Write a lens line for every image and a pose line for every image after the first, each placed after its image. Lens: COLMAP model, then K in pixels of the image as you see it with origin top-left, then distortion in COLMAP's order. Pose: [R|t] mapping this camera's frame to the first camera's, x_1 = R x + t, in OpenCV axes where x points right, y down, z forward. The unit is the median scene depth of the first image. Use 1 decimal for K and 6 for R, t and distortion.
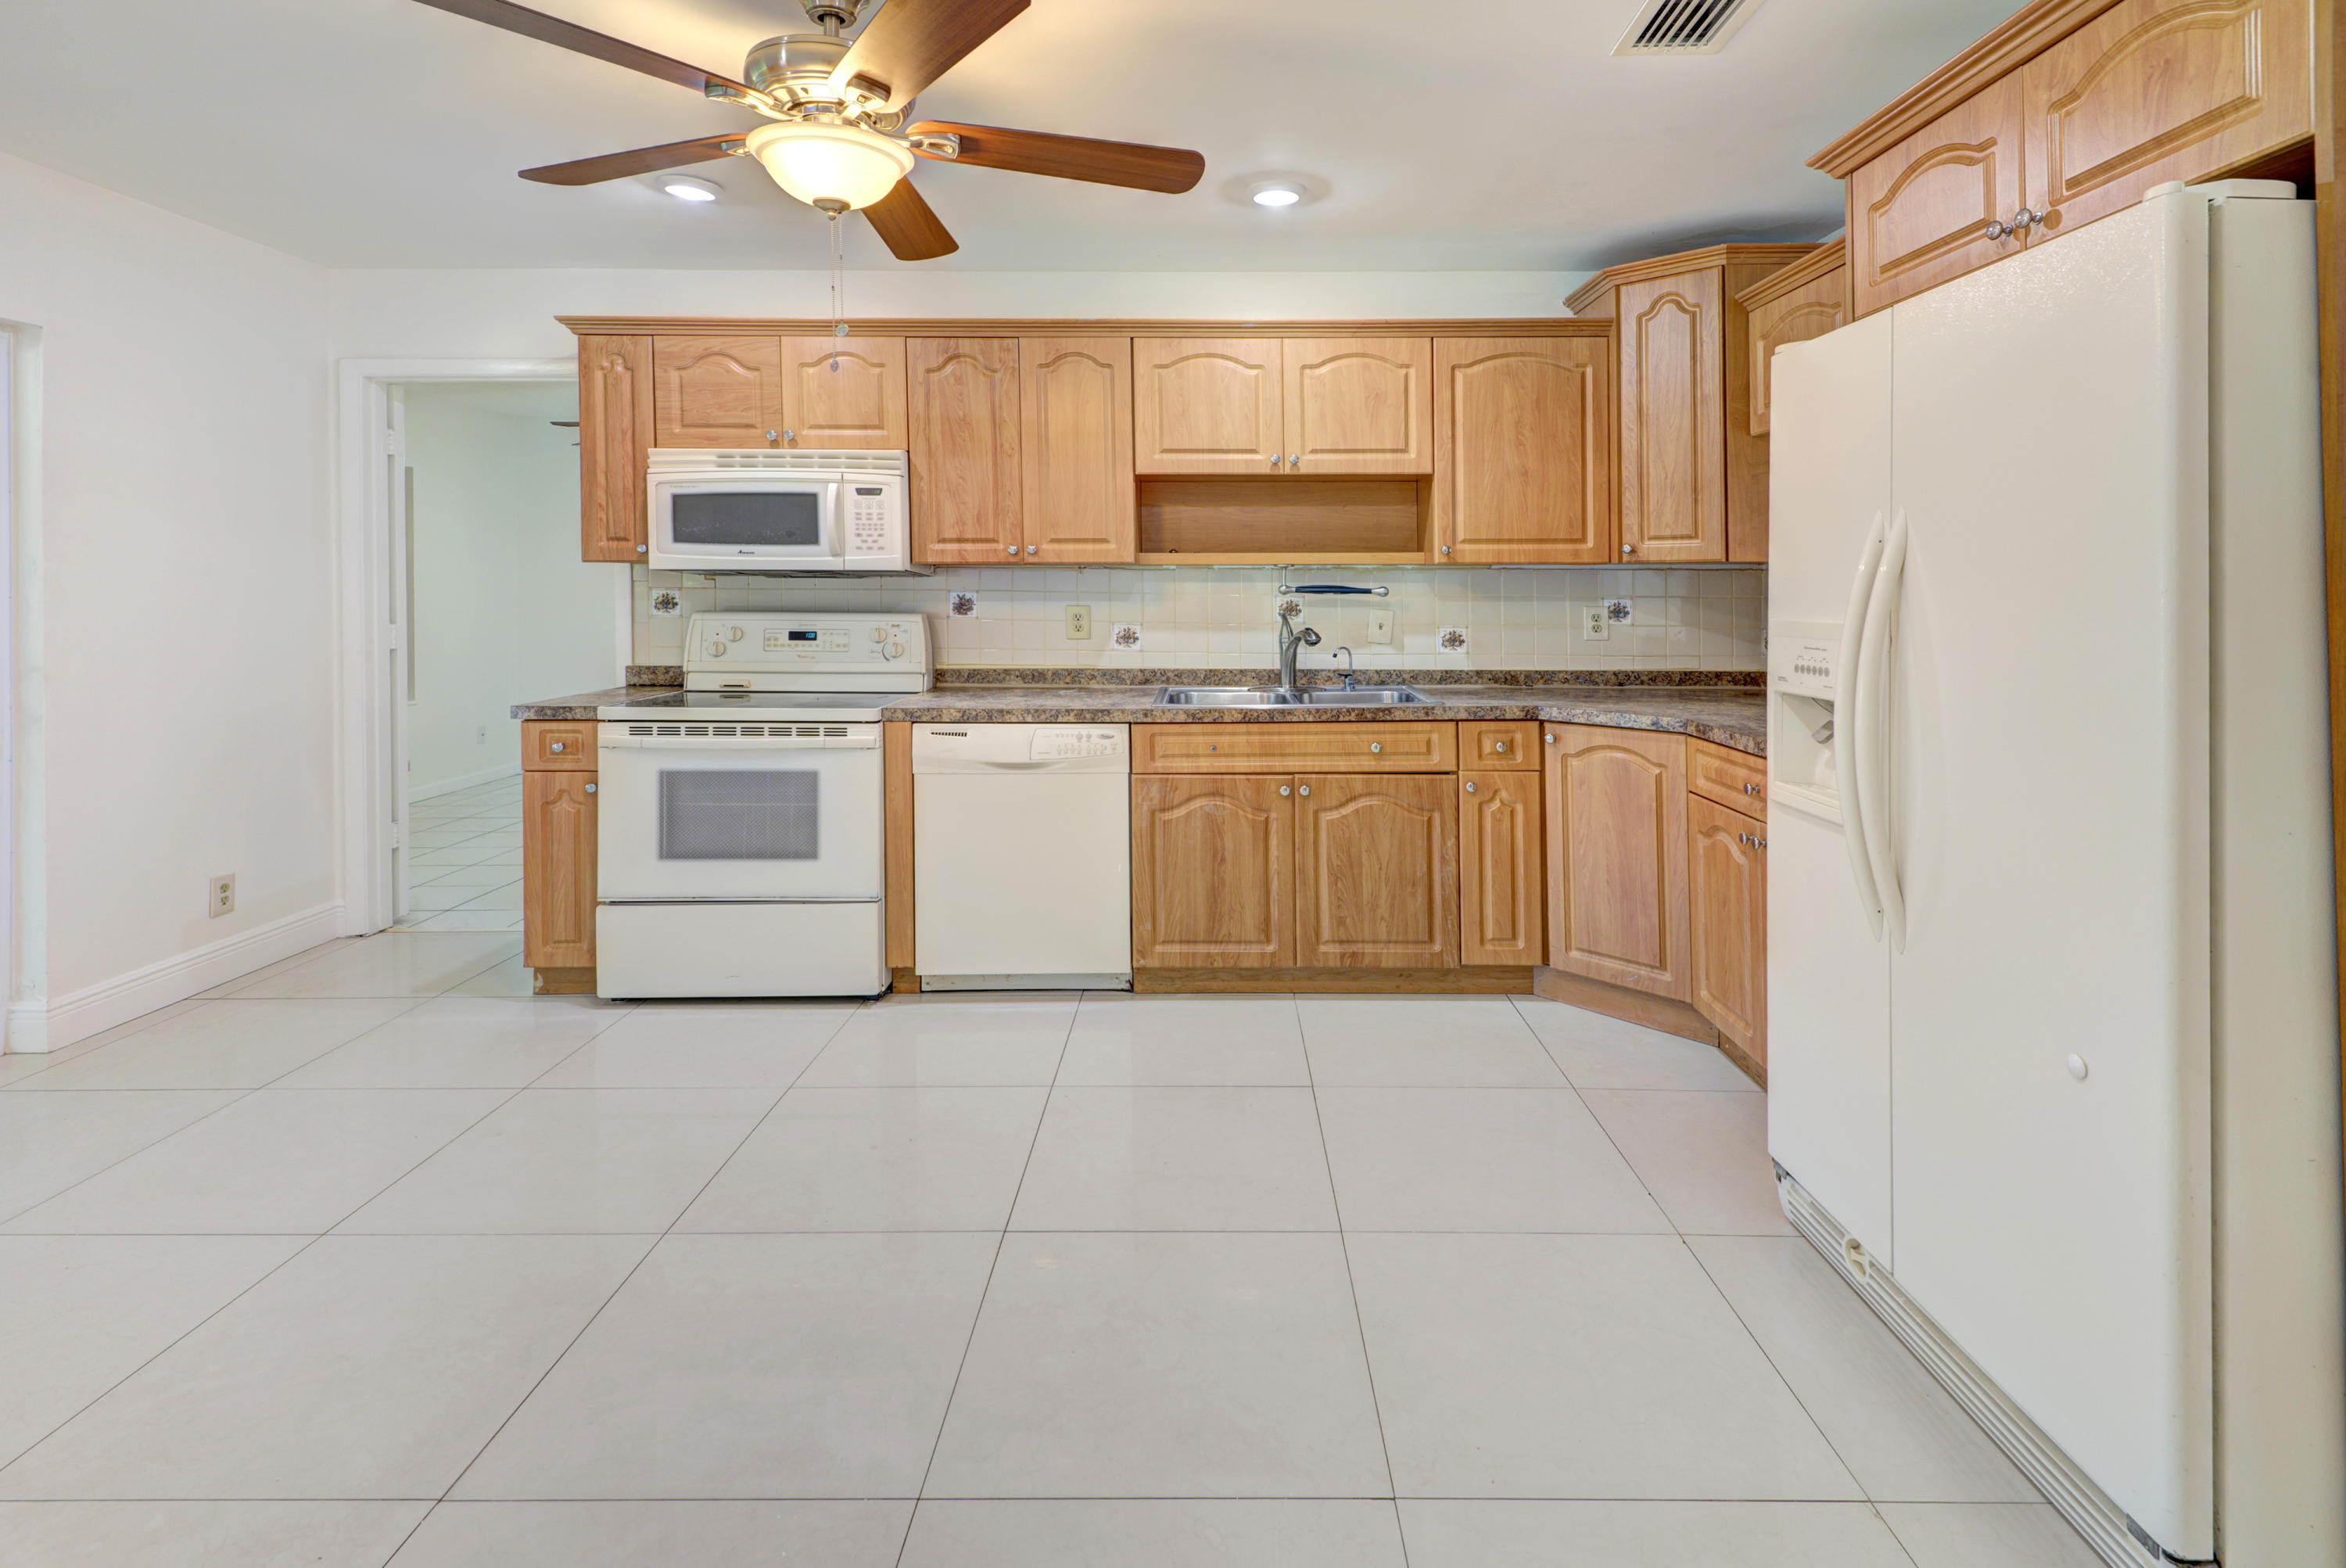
lens RADIAL K [[1174.5, 0, 1198.8], [0, 1174.5, 600.0], [0, 0, 1]] dist [0.024492, -0.000016]
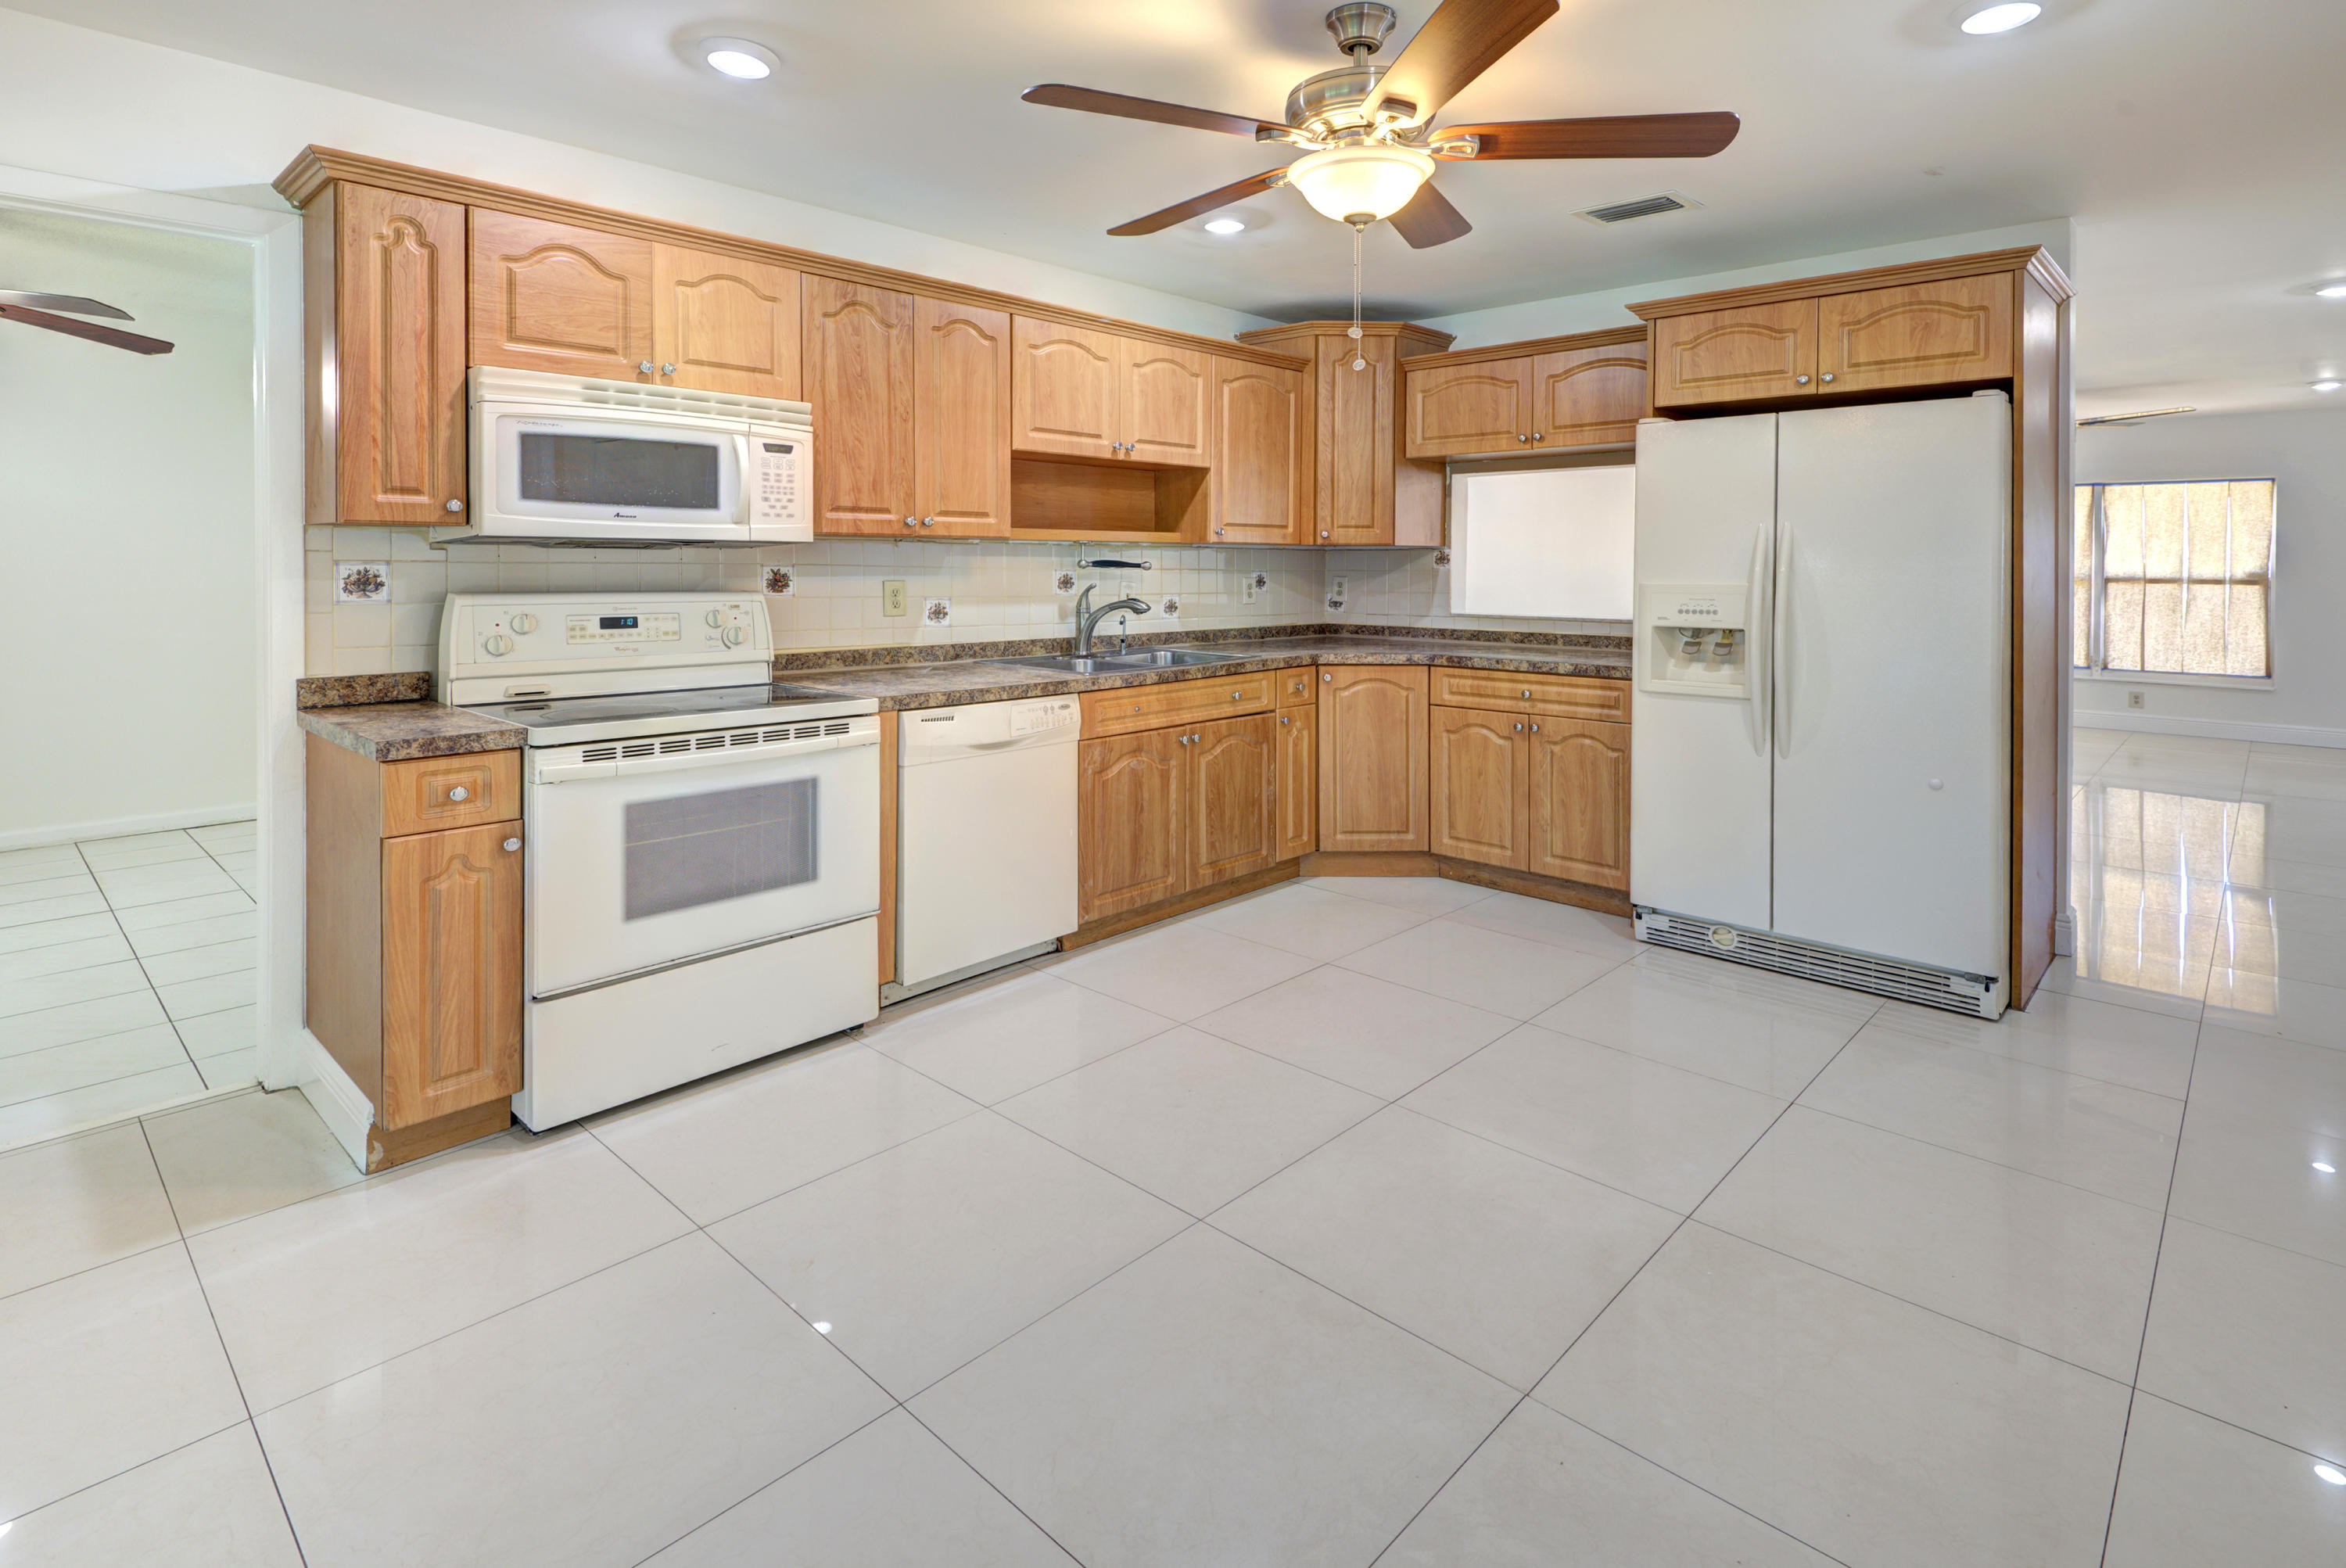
lens RADIAL K [[1165.6, 0, 1177.7], [0, 1165.6, 588.4], [0, 0, 1]] dist [0.001773, 0.000082]
pose [[0.678489, -0.014800, 0.734461, -0.702353], [0.003835, 0.999855, 0.016605, -0.004189], [-0.734600, -0.008449, 0.678447, 0.217727]]
